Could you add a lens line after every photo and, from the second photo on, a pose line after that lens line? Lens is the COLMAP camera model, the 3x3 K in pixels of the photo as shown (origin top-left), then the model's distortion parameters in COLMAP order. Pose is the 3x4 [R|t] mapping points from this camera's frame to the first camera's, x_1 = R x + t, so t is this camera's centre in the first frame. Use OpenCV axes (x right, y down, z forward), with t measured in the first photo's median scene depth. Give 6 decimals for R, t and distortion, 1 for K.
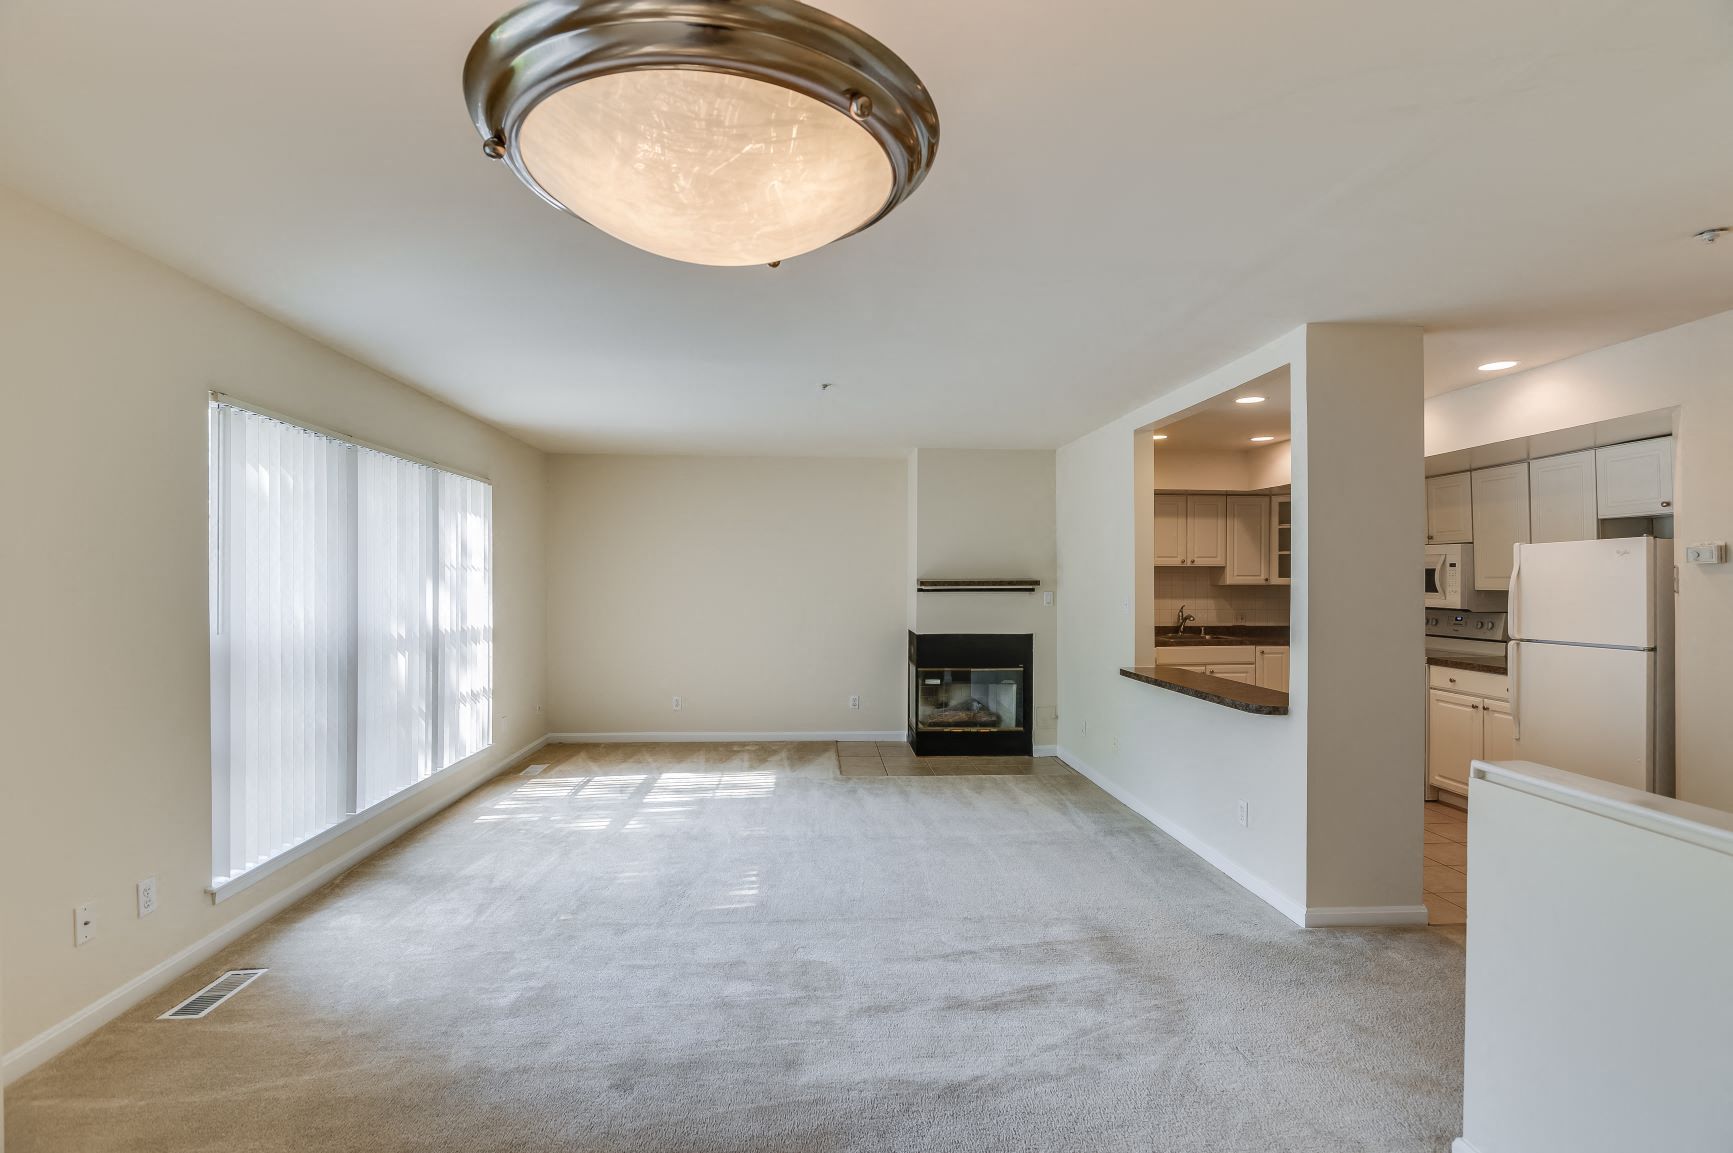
lens RADIAL K [[845.0, 0, 872.4], [0, 845.0, 577.8], [0, 0, 1]] dist [-0.001824, -0.000333]
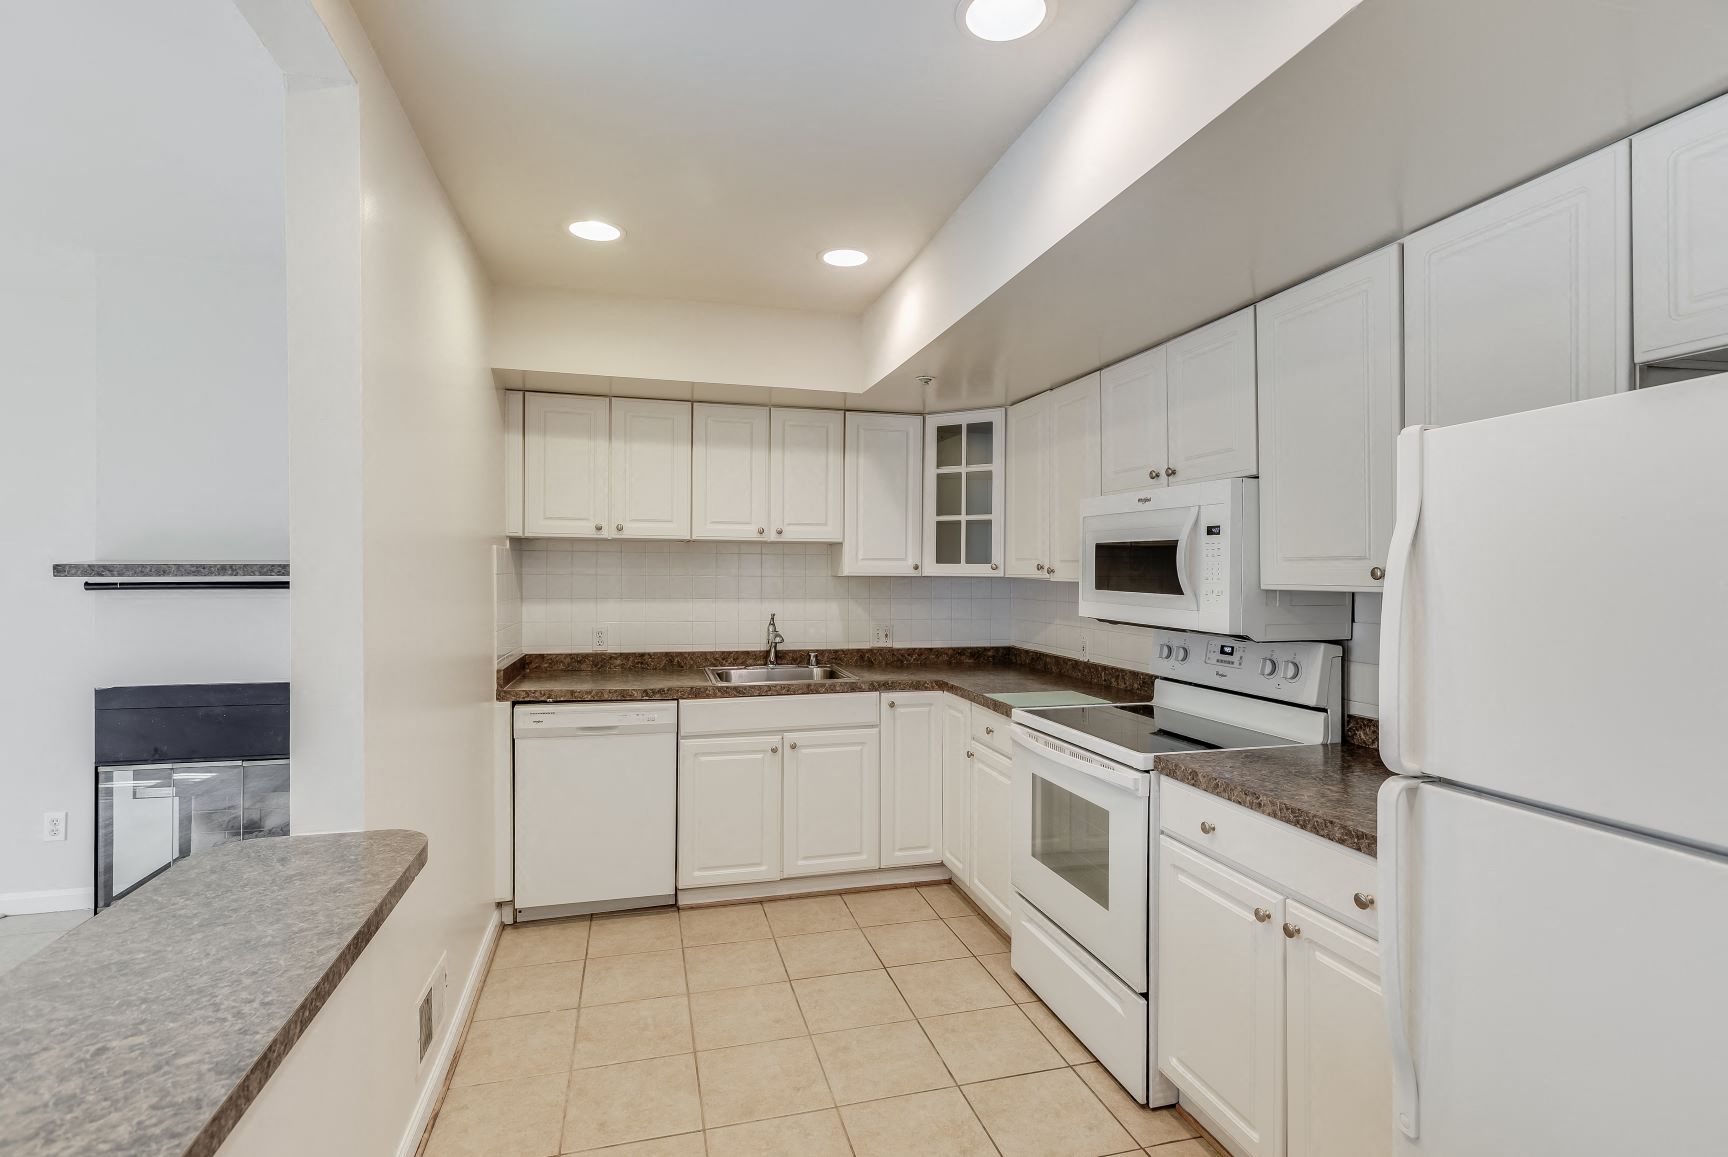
lens RADIAL K [[842.6, 0, 862.9], [0, 842.6, 577.9], [0, 0, 1]] dist [-0.001824, -0.000333]
pose [[0.980761, 0.001987, 0.195201, 0.340859], [-0.004386, 0.999920, 0.011856, 0.003249], [-0.195162, -0.012484, 0.980692, 0.488840]]
